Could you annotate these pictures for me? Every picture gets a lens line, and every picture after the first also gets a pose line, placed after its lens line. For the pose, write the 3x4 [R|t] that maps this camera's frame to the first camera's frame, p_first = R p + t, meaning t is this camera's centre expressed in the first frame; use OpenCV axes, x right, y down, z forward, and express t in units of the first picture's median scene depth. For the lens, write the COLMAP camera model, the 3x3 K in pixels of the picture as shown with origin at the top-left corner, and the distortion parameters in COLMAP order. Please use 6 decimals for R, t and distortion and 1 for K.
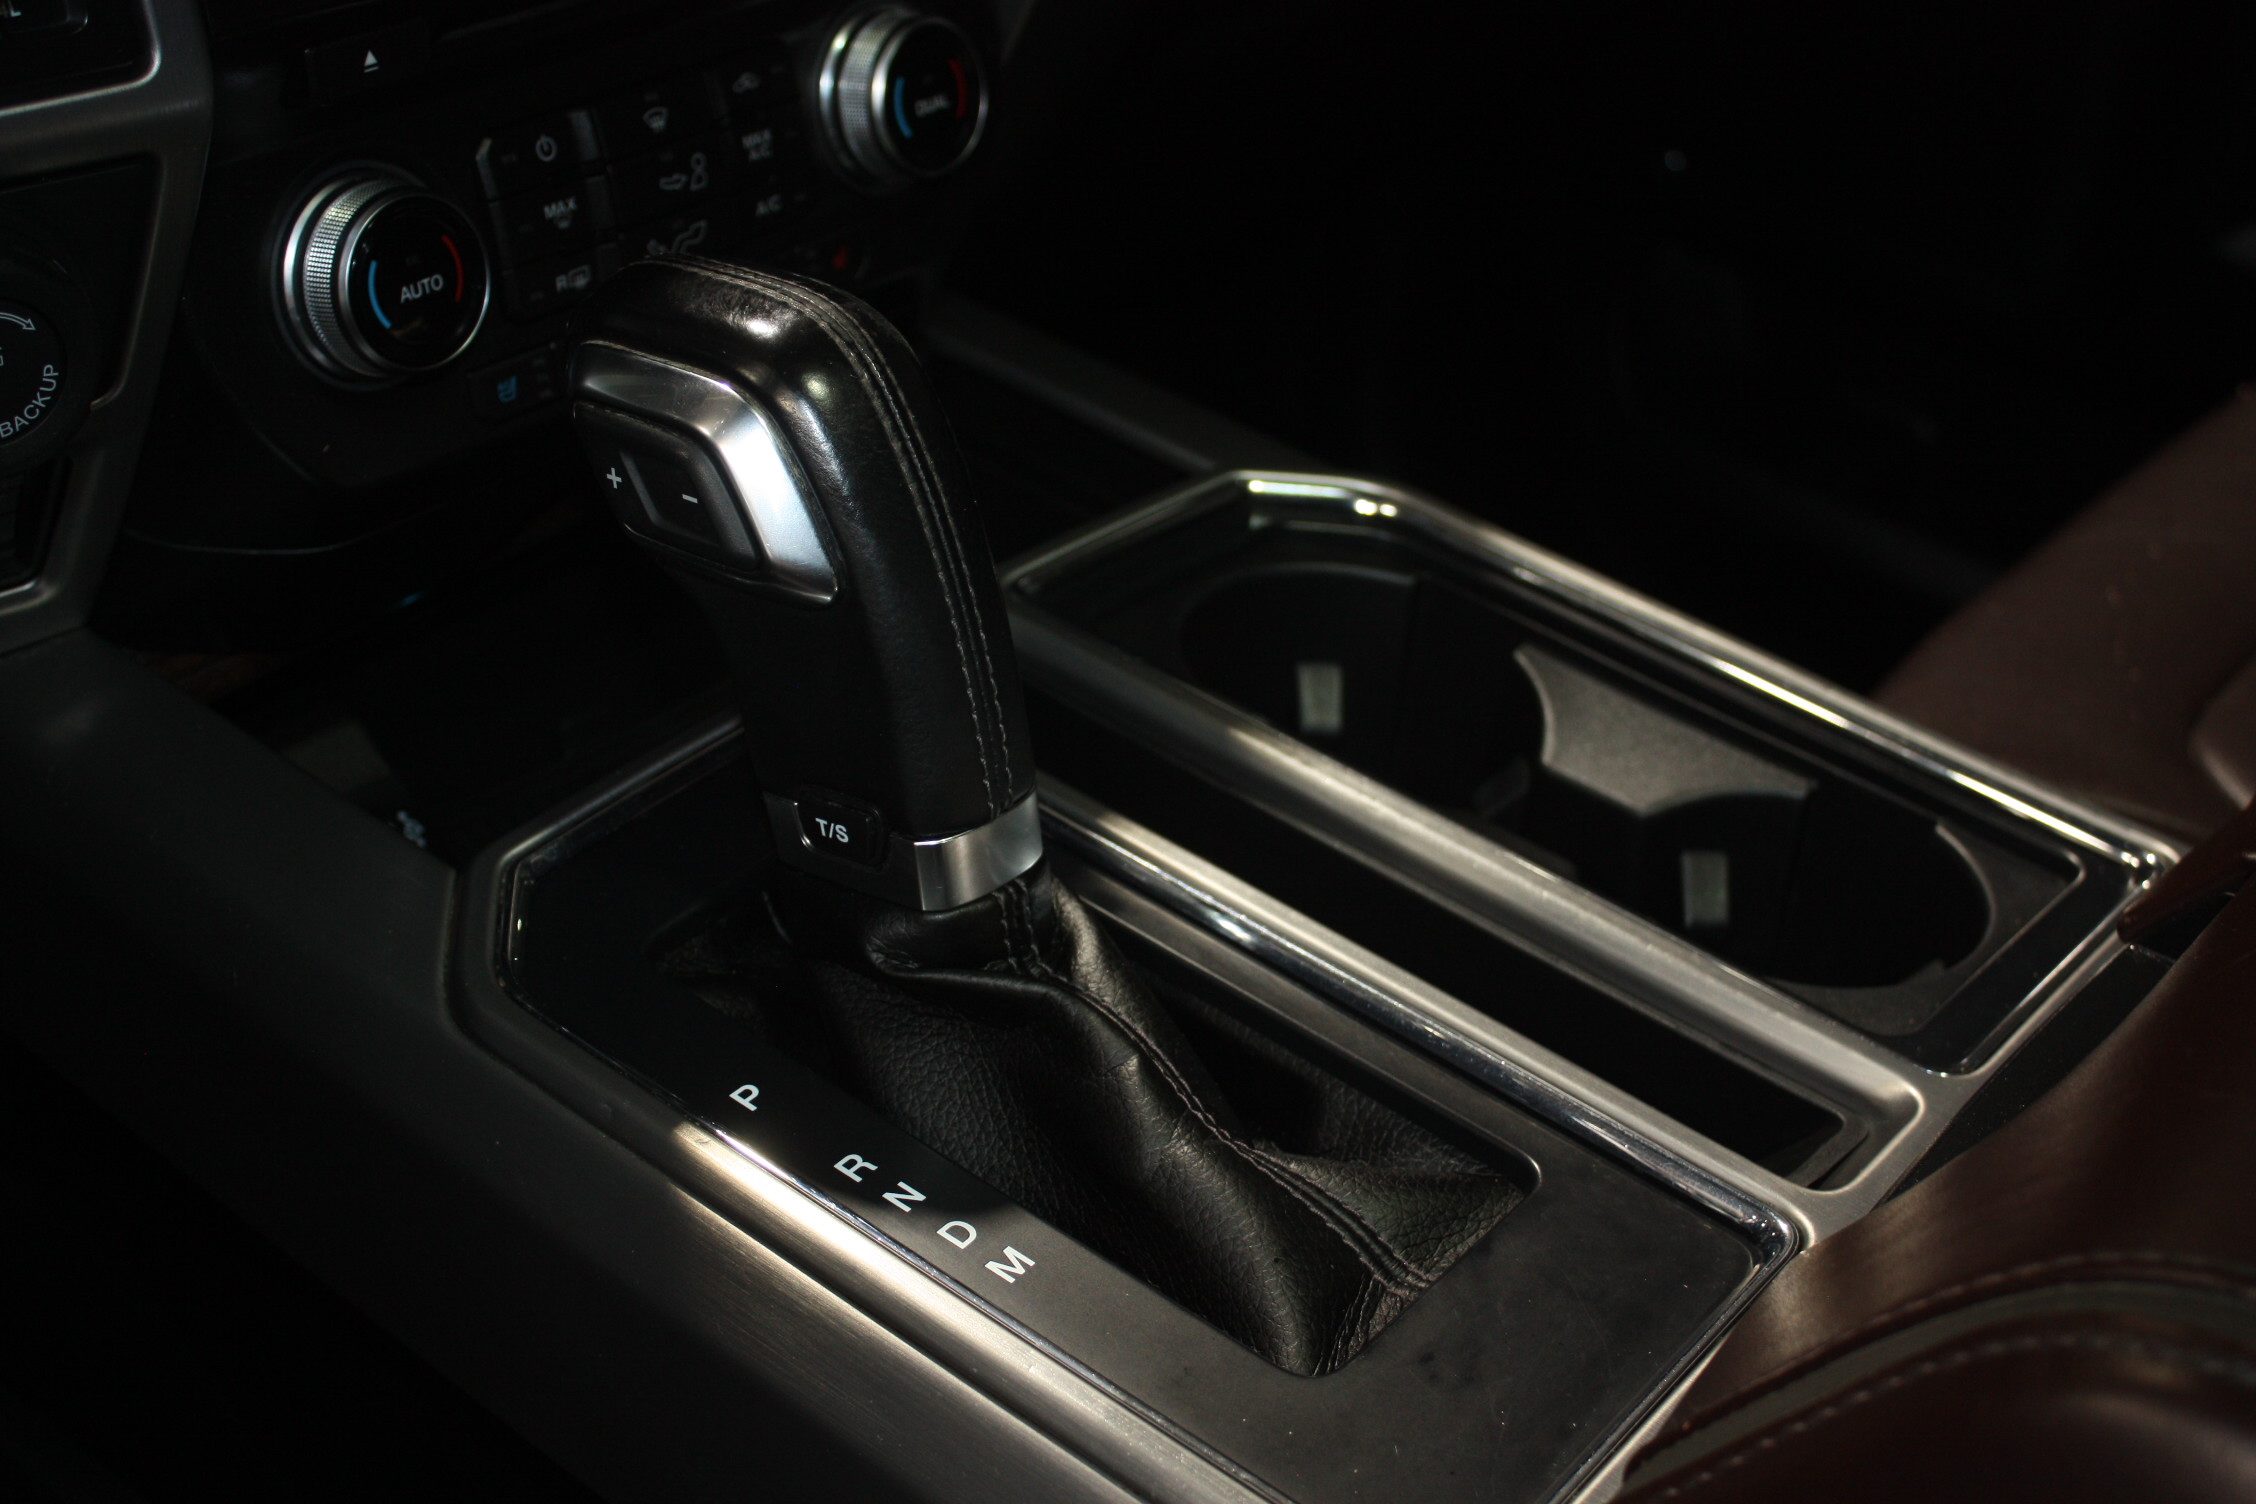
lens RADIAL K [[2990.4, 0, 1128.0], [0, 2990.4, 752.0], [0, 0, 1]] dist [0.010684, -0.046976]
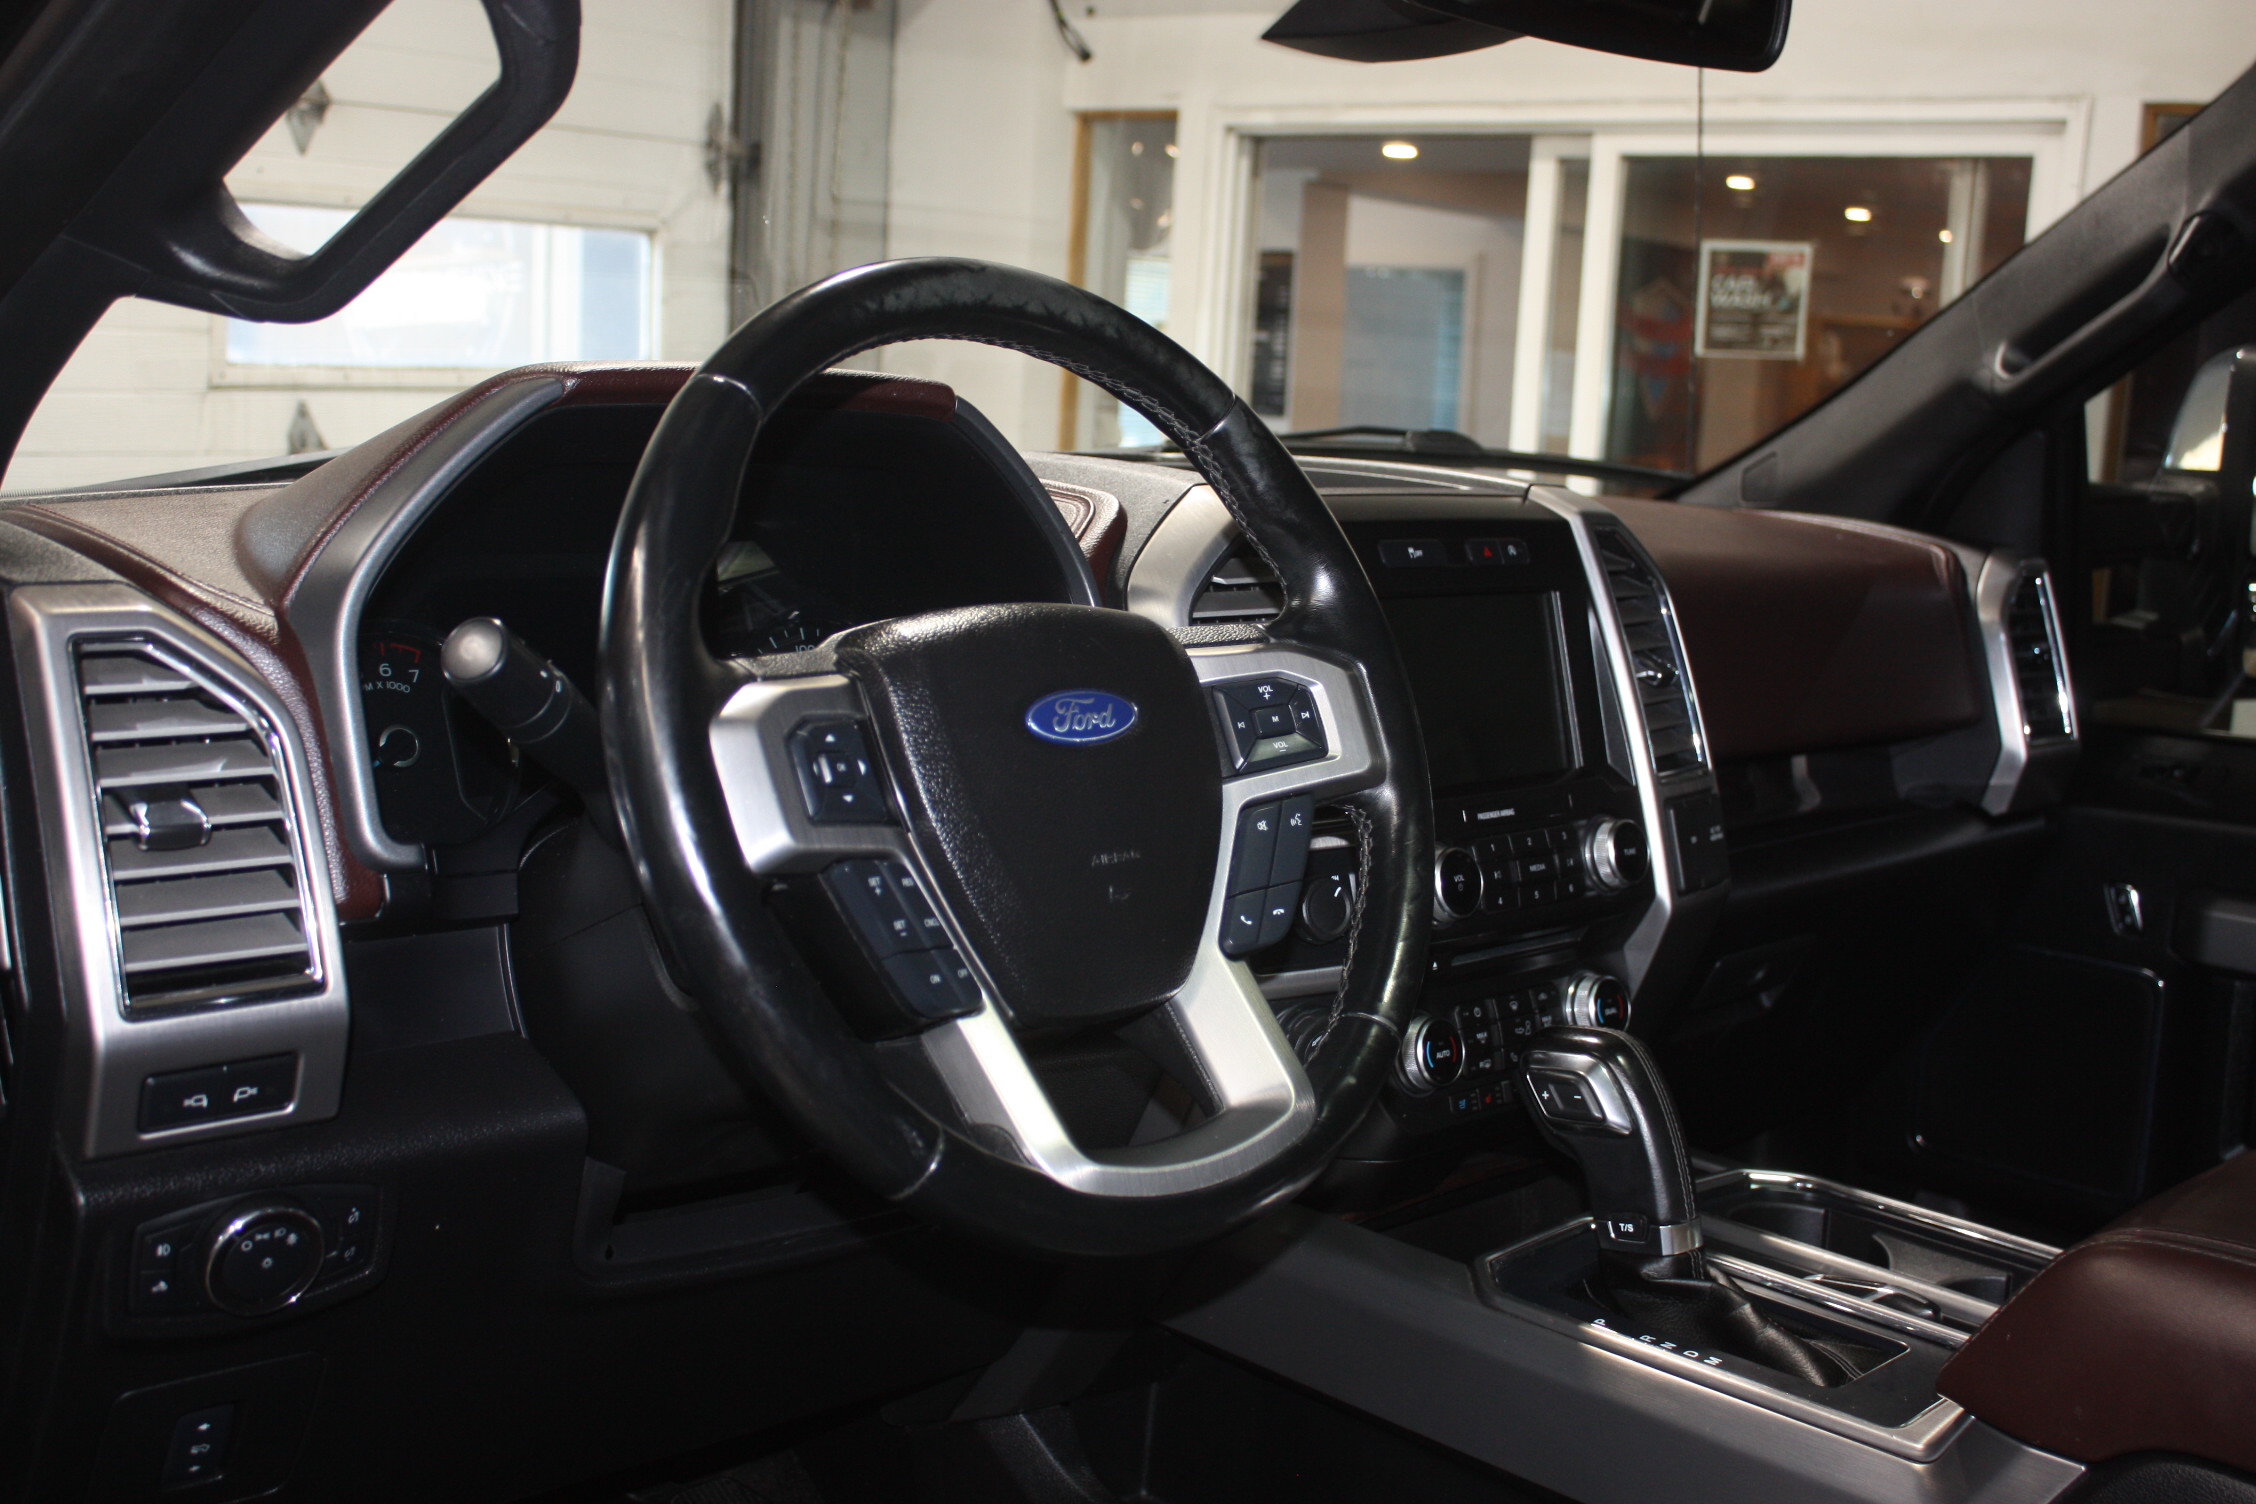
lens RADIAL K [[2590.2, 0, 1128.0], [0, 2590.2, 752.0], [0, 0, 1]] dist [-0.149540, -0.009574]
pose [[0.993013, -0.025669, -0.115179, -0.230200], [-0.026850, 0.901302, -0.432357, 0.554954], [0.114910, 0.432429, 0.894316, -1.092564]]
